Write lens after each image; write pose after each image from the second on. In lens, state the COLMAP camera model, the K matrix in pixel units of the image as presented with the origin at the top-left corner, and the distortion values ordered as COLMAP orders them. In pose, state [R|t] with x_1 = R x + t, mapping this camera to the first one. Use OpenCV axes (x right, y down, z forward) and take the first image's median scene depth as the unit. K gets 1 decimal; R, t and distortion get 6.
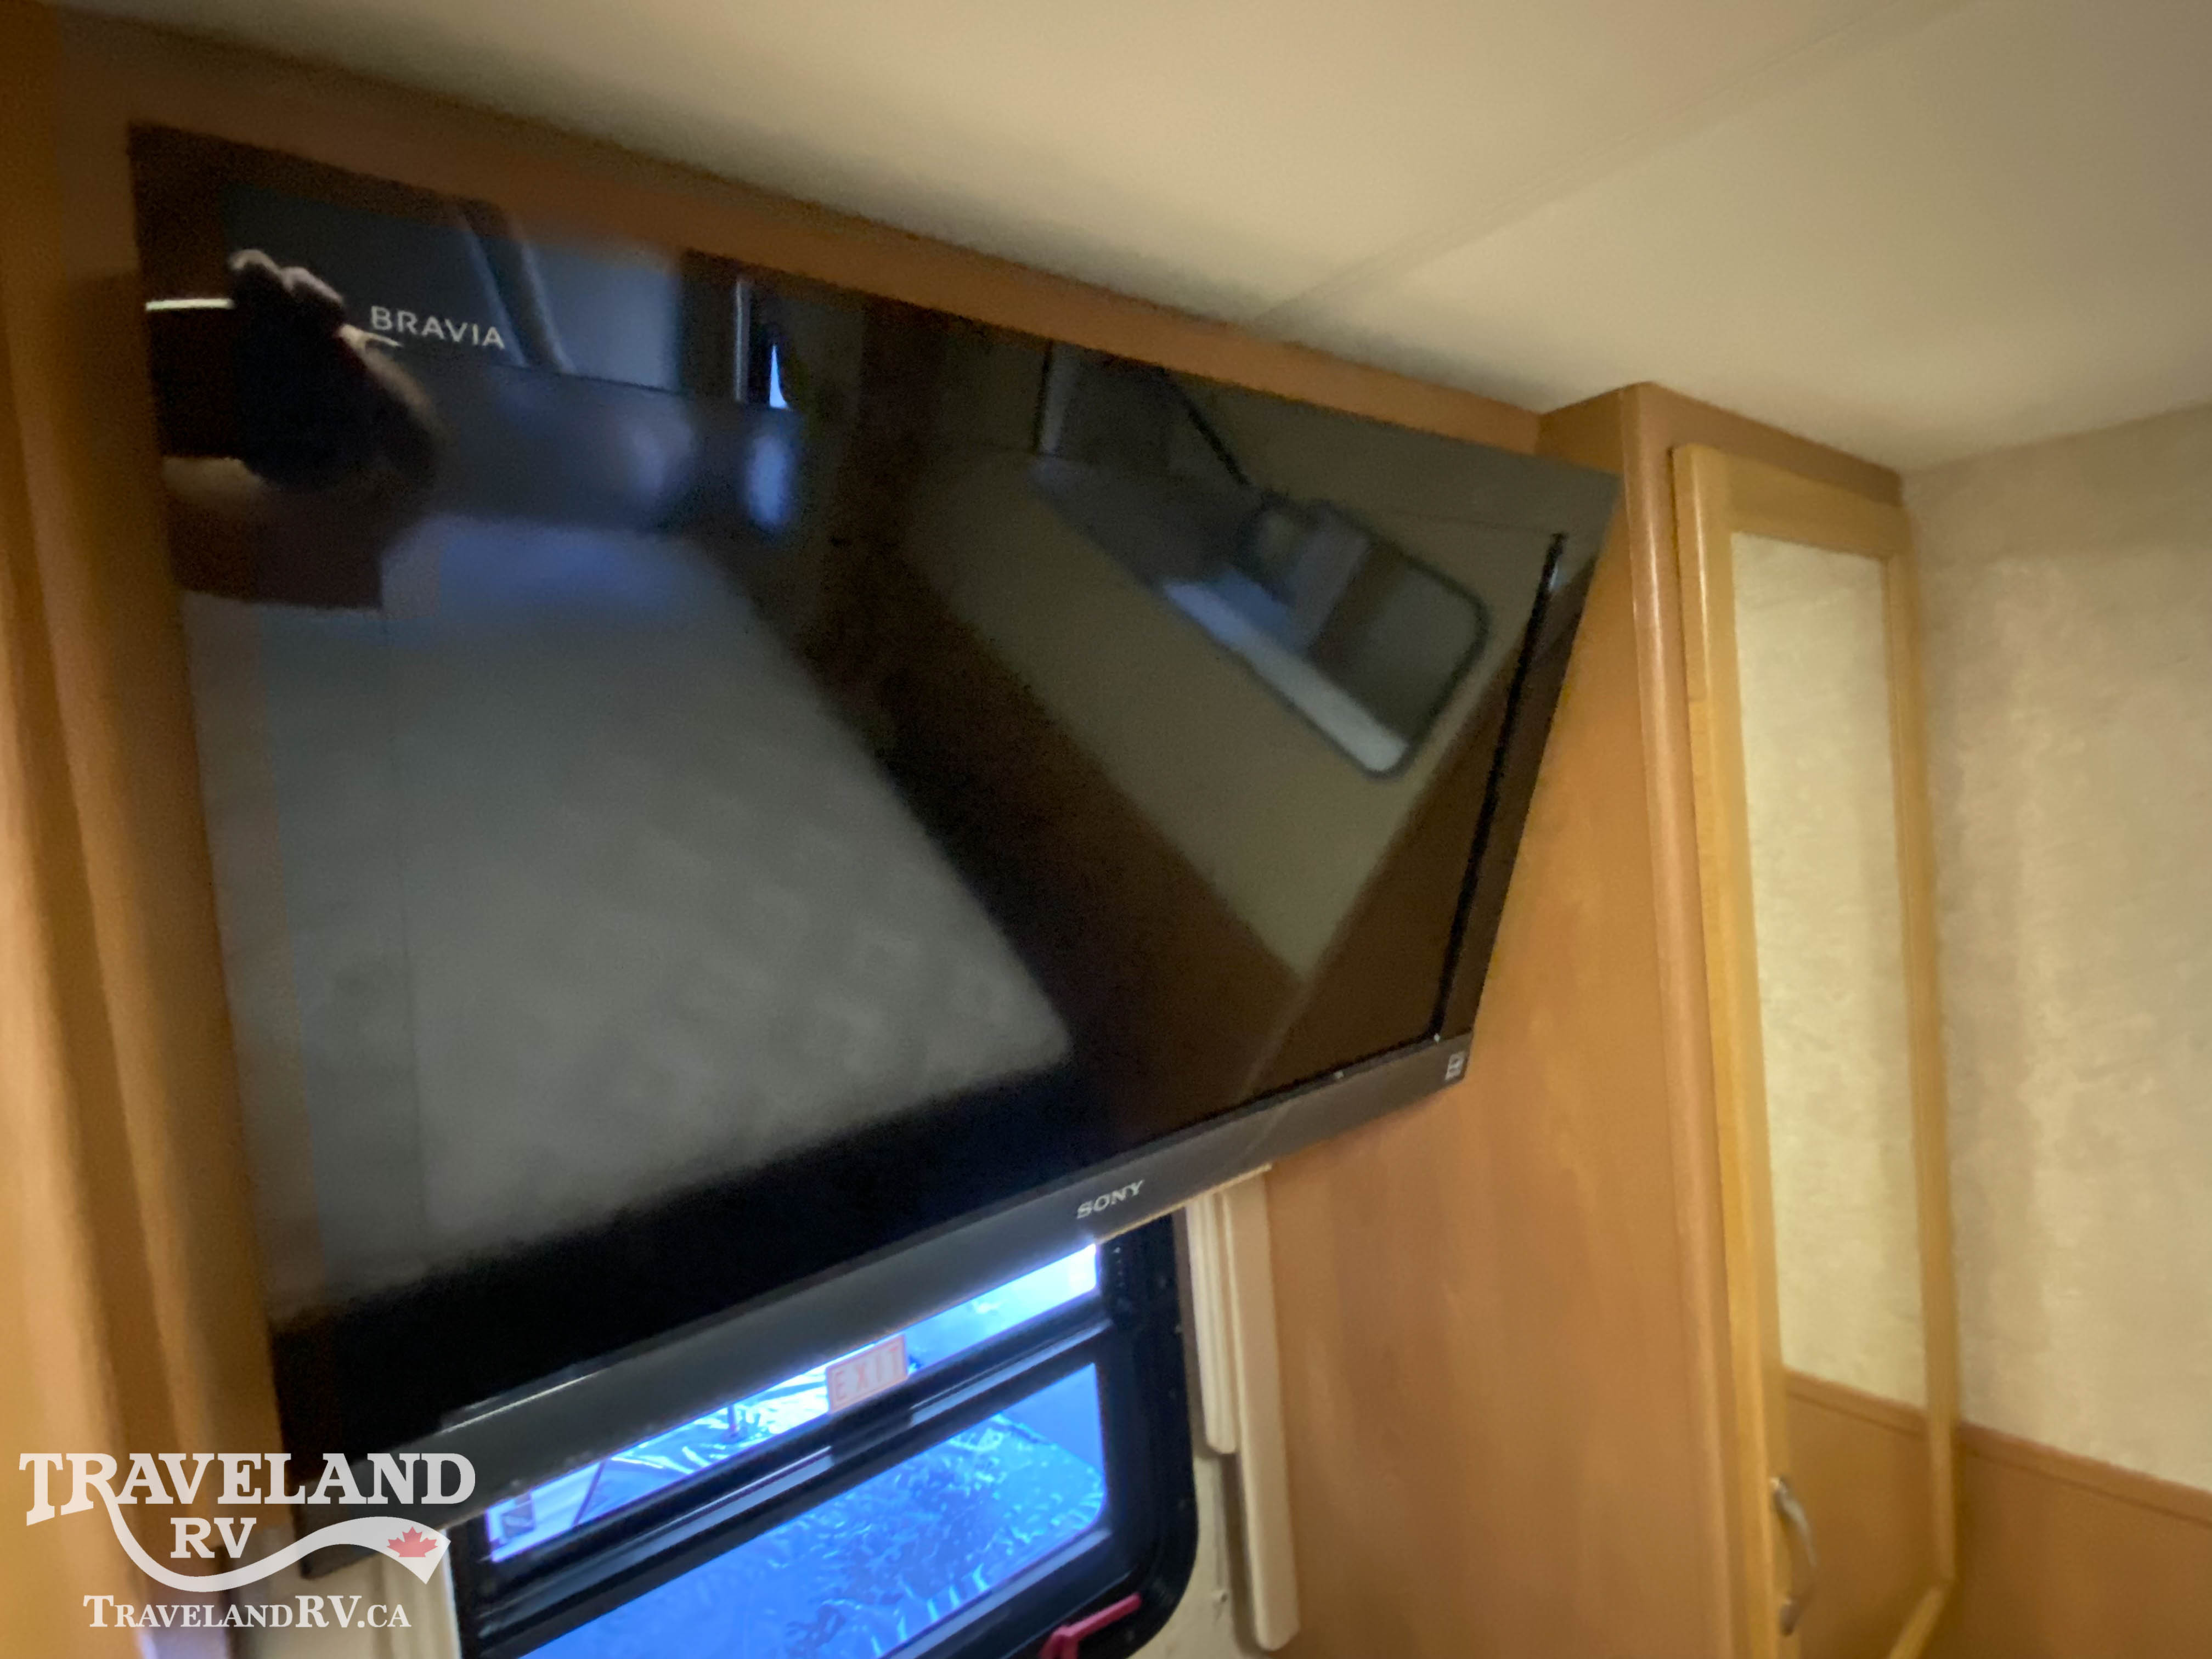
lens RADIAL K [[1073.6, 0, 1102.2], [0, 1073.6, 827.0], [0, 0, 1]] dist [0.026653, -0.024737]
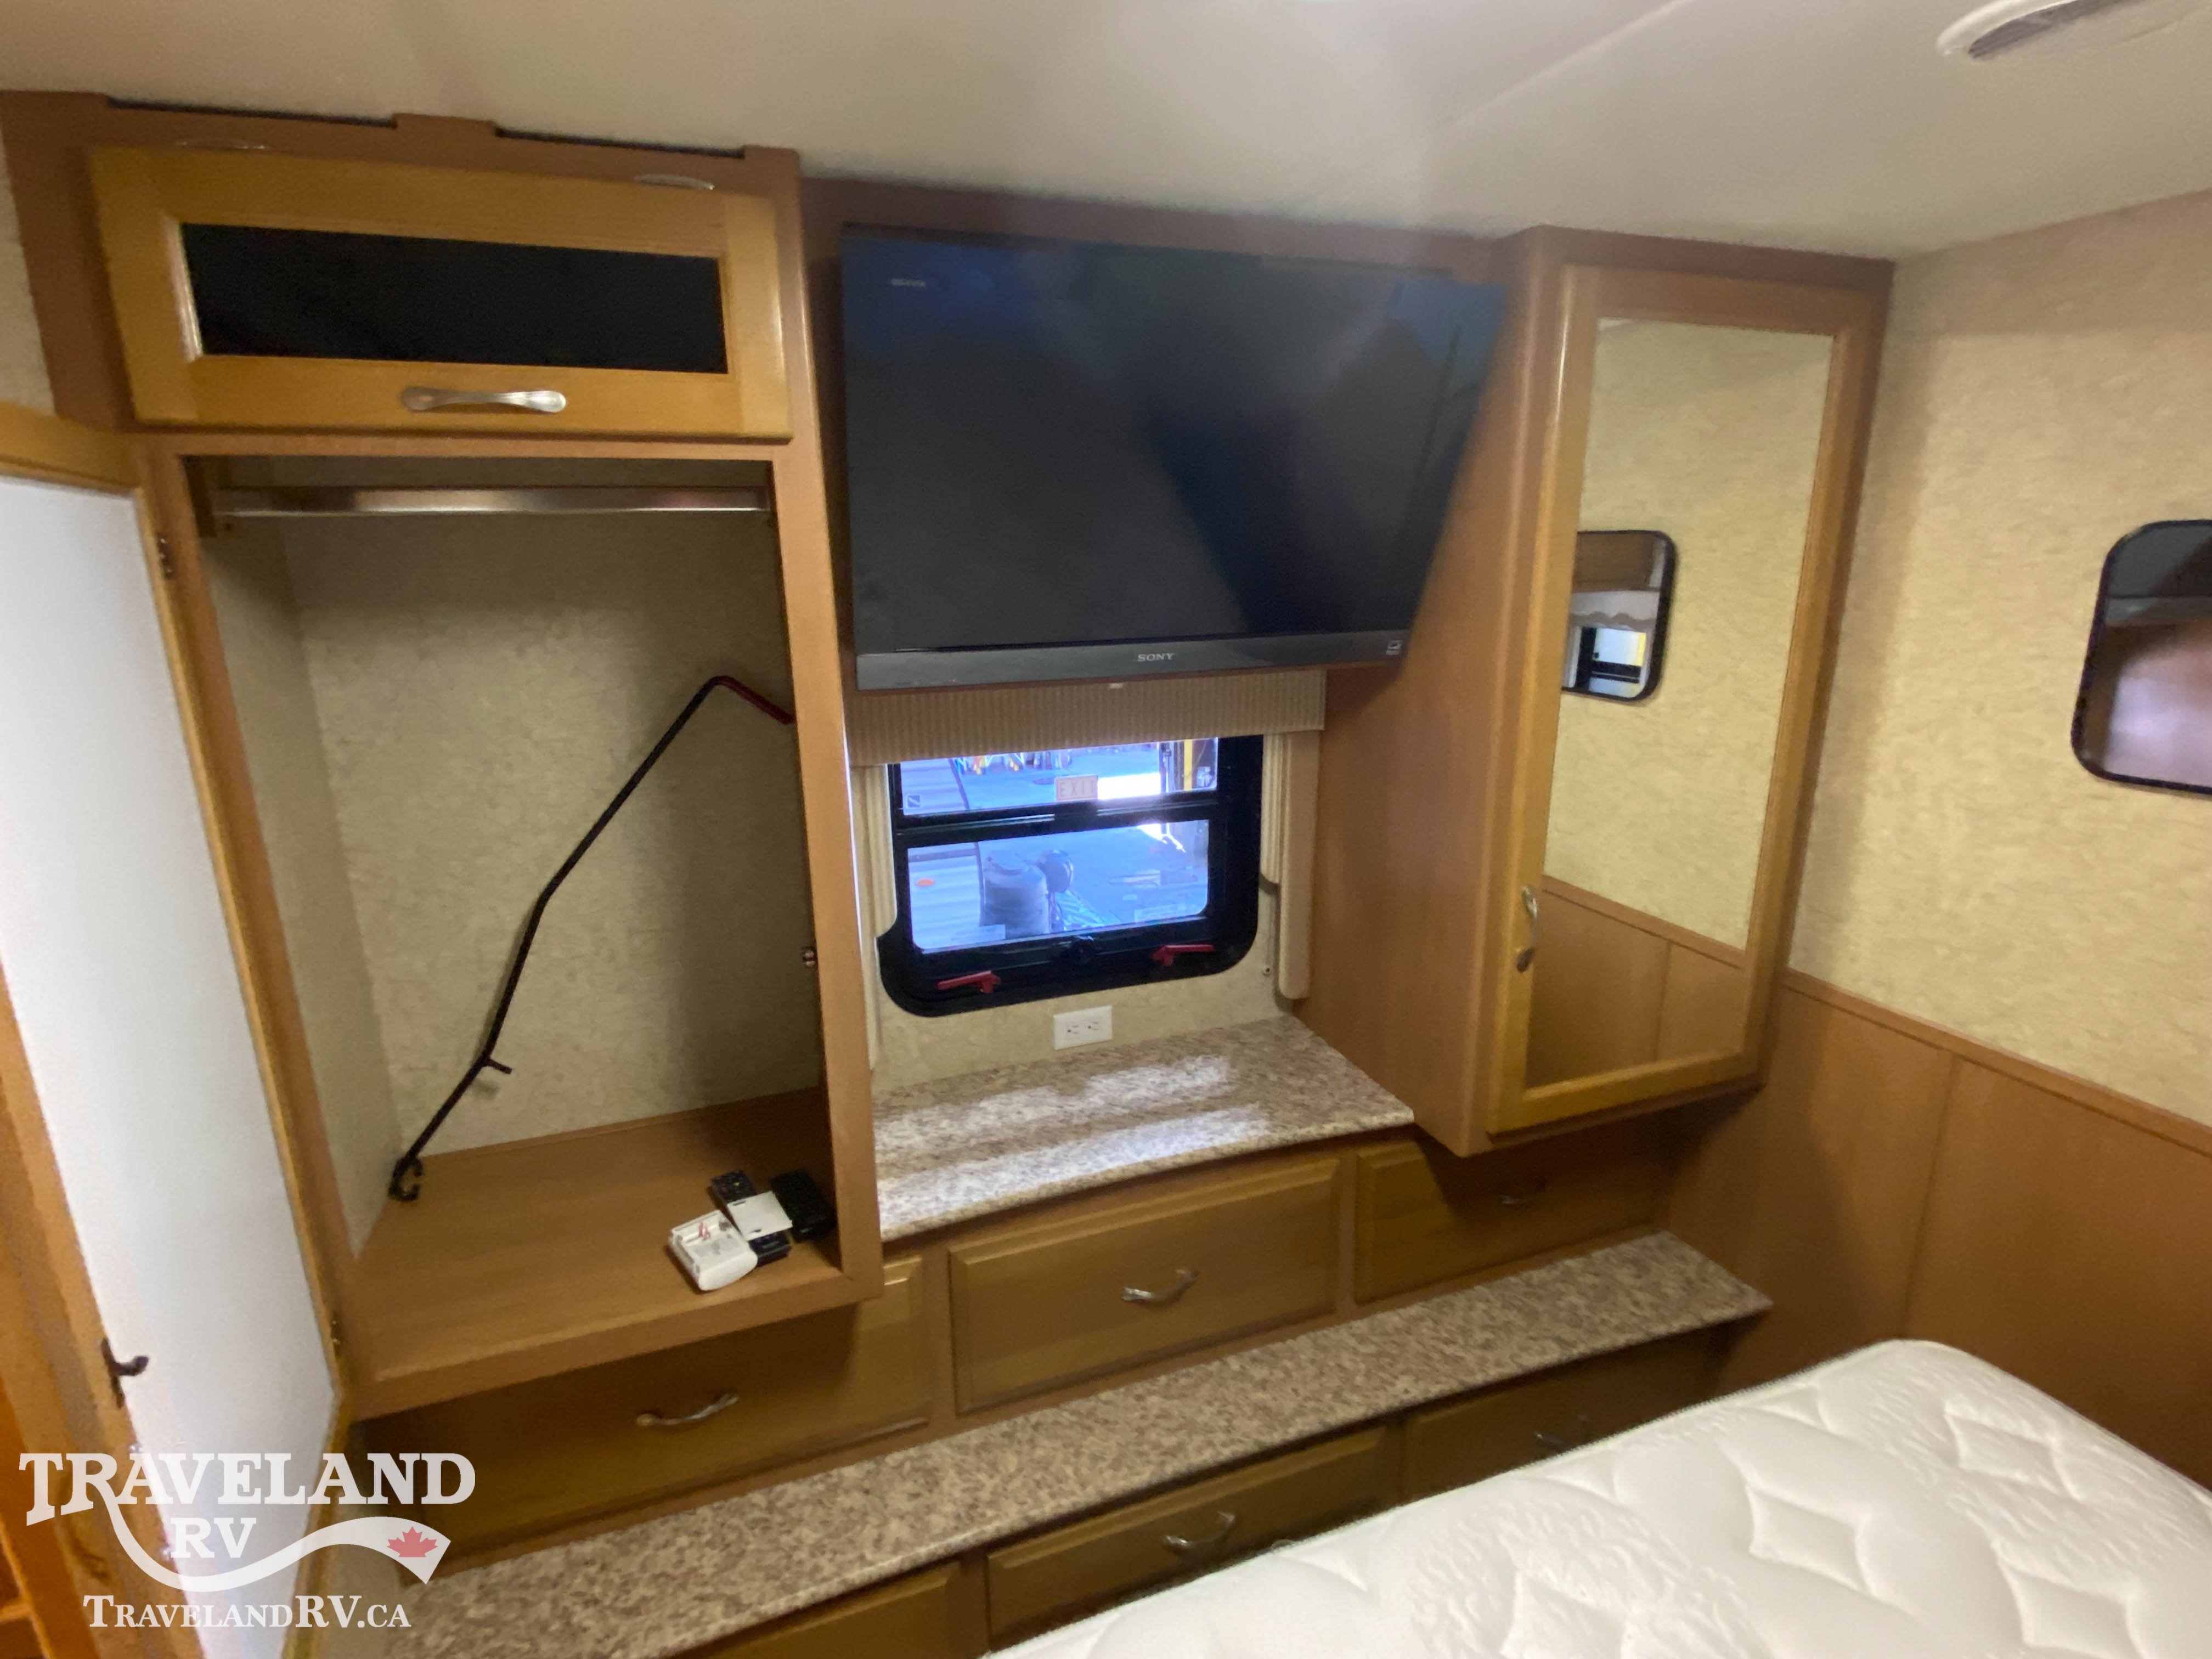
lens RADIAL K [[1073.6, 0, 1102.2], [0, 1073.6, 827.0], [0, 0, 1]] dist [0.026653, -0.024737]
pose [[0.935761, 0.155491, -0.316503, 0.392685], [-0.081064, 0.968351, 0.236061, 0.104304], [0.343191, -0.195239, 0.918750, -0.673074]]
